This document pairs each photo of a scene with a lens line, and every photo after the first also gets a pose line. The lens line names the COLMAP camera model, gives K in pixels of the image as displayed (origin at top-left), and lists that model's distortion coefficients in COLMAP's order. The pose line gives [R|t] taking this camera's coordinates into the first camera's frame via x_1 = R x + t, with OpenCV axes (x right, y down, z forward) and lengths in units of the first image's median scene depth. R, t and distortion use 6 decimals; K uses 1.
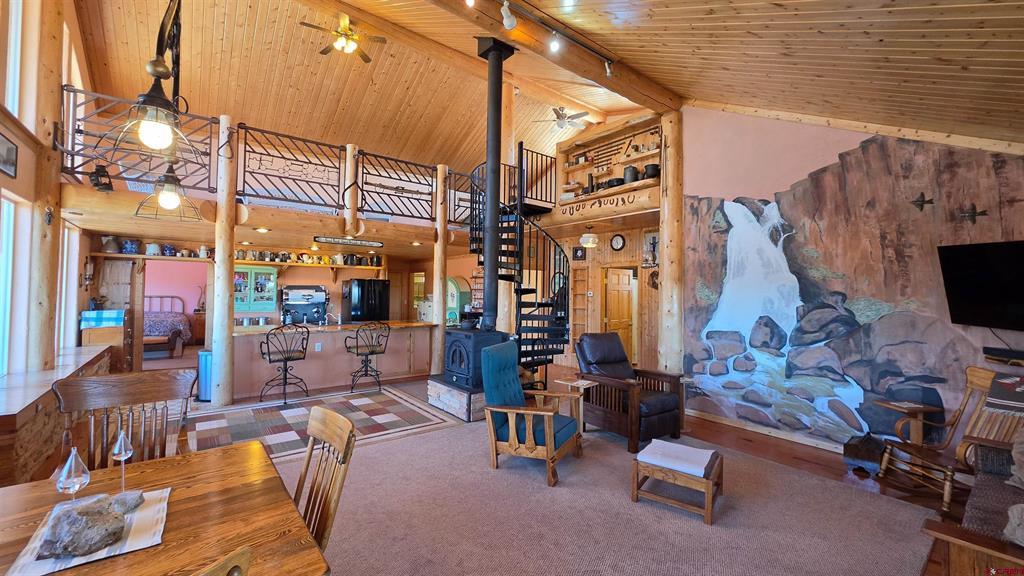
lens RADIAL K [[410.9, 0, 505.6], [0, 410.9, 282.5], [0, 0, 1]] dist [-0.003263, 0.000498]
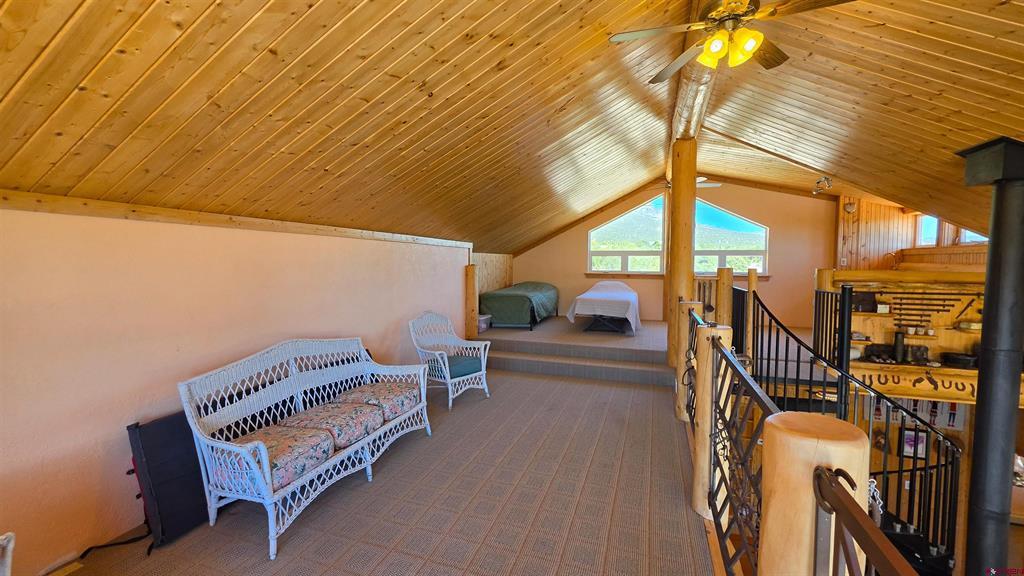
lens RADIAL K [[410.9, 0, 504.4], [0, 410.9, 281.4], [0, 0, 1]] dist [-0.003263, 0.000498]
pose [[0.839196, -0.036936, 0.542573, -1.105619], [-0.005428, 0.997072, 0.076271, -0.598432], [-0.543801, -0.066951, 0.836539, 1.175011]]
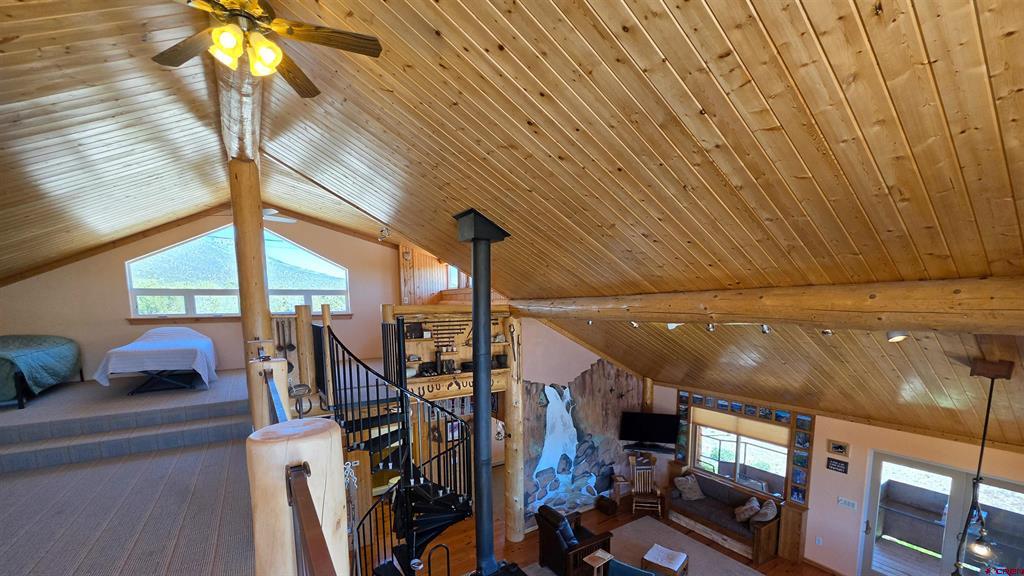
lens RADIAL K [[410.9, 0, 510.7], [0, 410.9, 356.5], [0, 0, 1]] dist [-0.003263, 0.000498]
pose [[0.093505, -0.138659, 0.985916, -1.050597], [-0.010016, 0.990073, 0.140194, -0.576226], [-0.995568, -0.022983, 0.091188, 1.119124]]
